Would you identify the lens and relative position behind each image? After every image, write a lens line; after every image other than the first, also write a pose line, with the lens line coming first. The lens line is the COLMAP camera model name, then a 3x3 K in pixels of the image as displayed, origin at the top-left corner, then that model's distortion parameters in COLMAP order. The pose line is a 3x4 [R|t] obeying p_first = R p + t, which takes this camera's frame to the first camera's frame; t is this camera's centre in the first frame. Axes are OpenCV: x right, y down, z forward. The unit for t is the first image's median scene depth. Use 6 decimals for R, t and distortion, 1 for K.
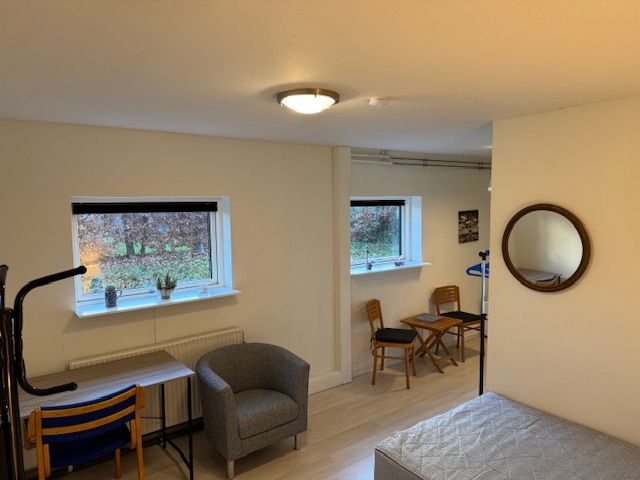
lens RADIAL K [[450.7, 0, 320.0], [0, 450.7, 240.0], [0, 0, 1]] dist [0.152157, -0.288755]
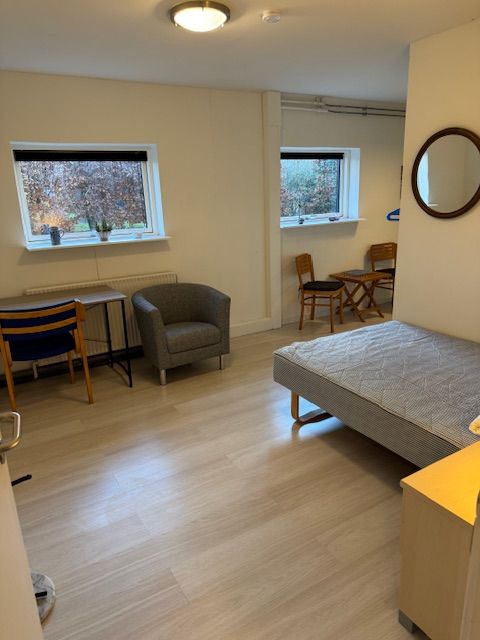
lens RADIAL K [[453.3, 0, 240.0], [0, 453.3, 320.0], [0, 0, 1]] dist [0.158551, -0.198812]
pose [[0.993162, 0.006370, -0.116567, 0.115088], [0.015167, 0.983008, 0.182937, 0.106564], [0.115752, -0.183454, 0.976190, -0.091582]]
